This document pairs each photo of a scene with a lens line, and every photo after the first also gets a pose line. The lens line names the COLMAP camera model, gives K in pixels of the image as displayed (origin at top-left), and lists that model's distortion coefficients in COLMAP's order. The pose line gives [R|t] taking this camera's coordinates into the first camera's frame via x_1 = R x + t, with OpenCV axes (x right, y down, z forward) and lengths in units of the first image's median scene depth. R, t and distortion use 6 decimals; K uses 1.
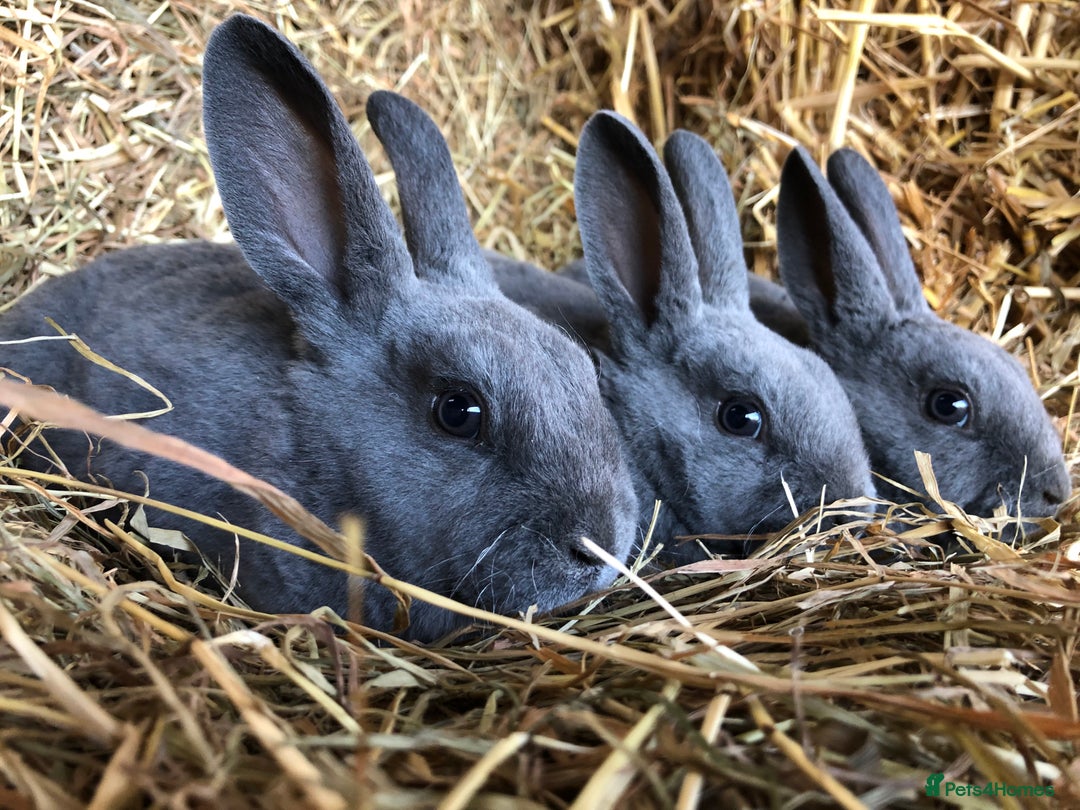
lens RADIAL K [[936.3, 0, 542.8], [0, 936.3, 402.1], [0, 0, 1]] dist [-0.003909, 0.035761]
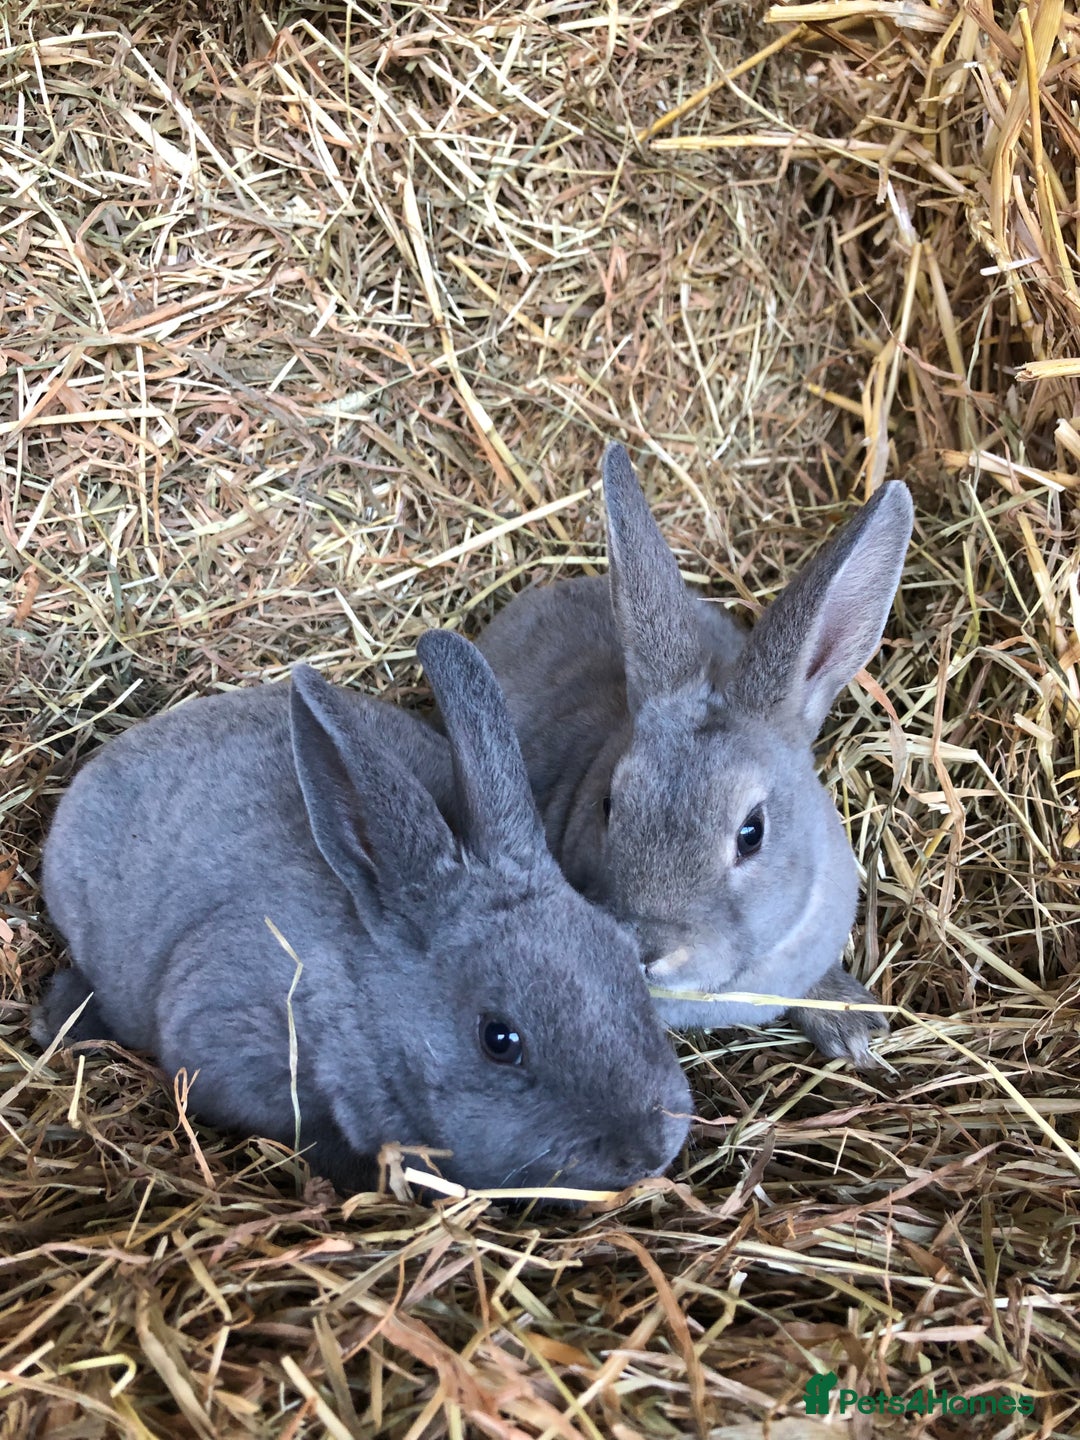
lens RADIAL K [[1248.4, 0, 536.2], [0, 1248.4, 722.0], [0, 0, 1]] dist [-0.003909, 0.035761]
pose [[0.868288, 0.107591, -0.484252, 0.445847], [-0.029882, 0.985767, 0.165438, -0.270579], [0.495160, -0.129177, 0.859145, -0.002146]]
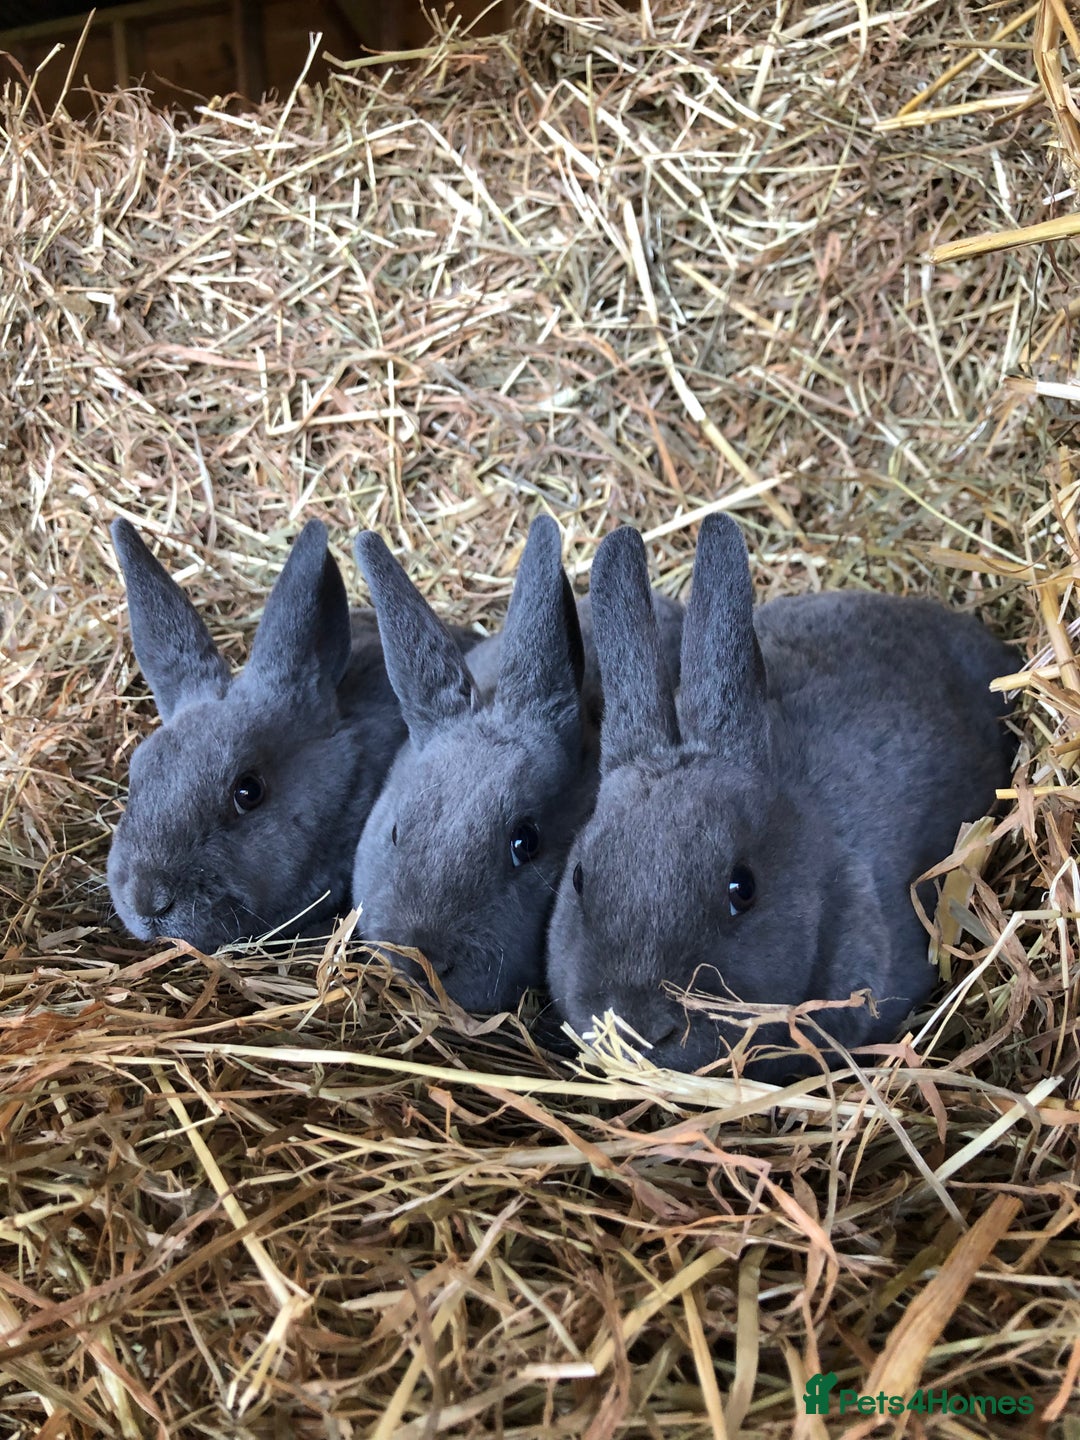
lens RADIAL K [[1248.4, 0, 544.6], [0, 1248.4, 721.1], [0, 0, 1]] dist [-0.003909, 0.035761]
pose [[0.463987, 0.116795, -0.878109, 0.916472], [-0.048543, 0.993133, 0.106444, -0.160217], [0.884511, -0.006762, 0.466470, 0.339949]]
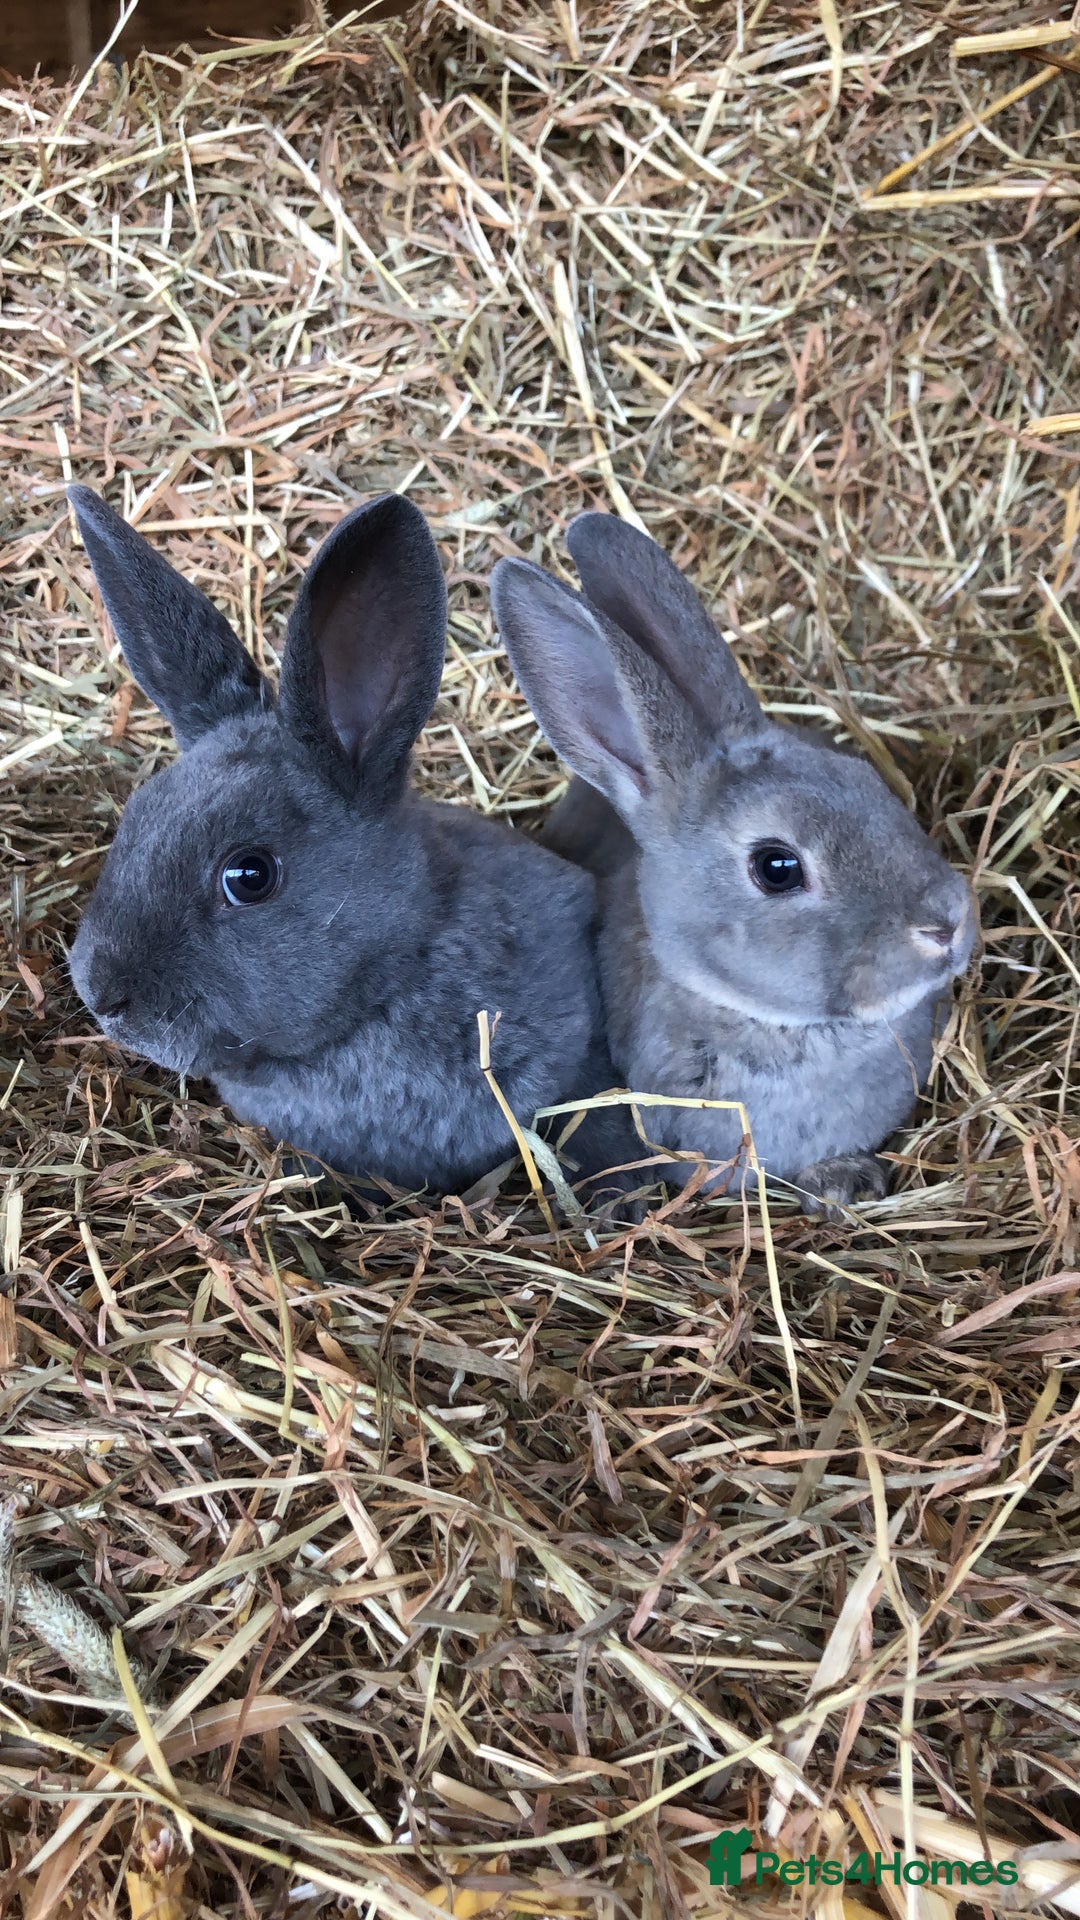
lens RADIAL K [[1931.9, 0, 538.9], [0, 1931.9, 994.0], [0, 0, 1]] dist [0.011690, 0.000000]
pose [[0.668037, 0.130680, -0.732564, 0.986679], [-0.059328, 0.990679, 0.122621, -0.164589], [0.741760, -0.038454, 0.669563, -0.099430]]
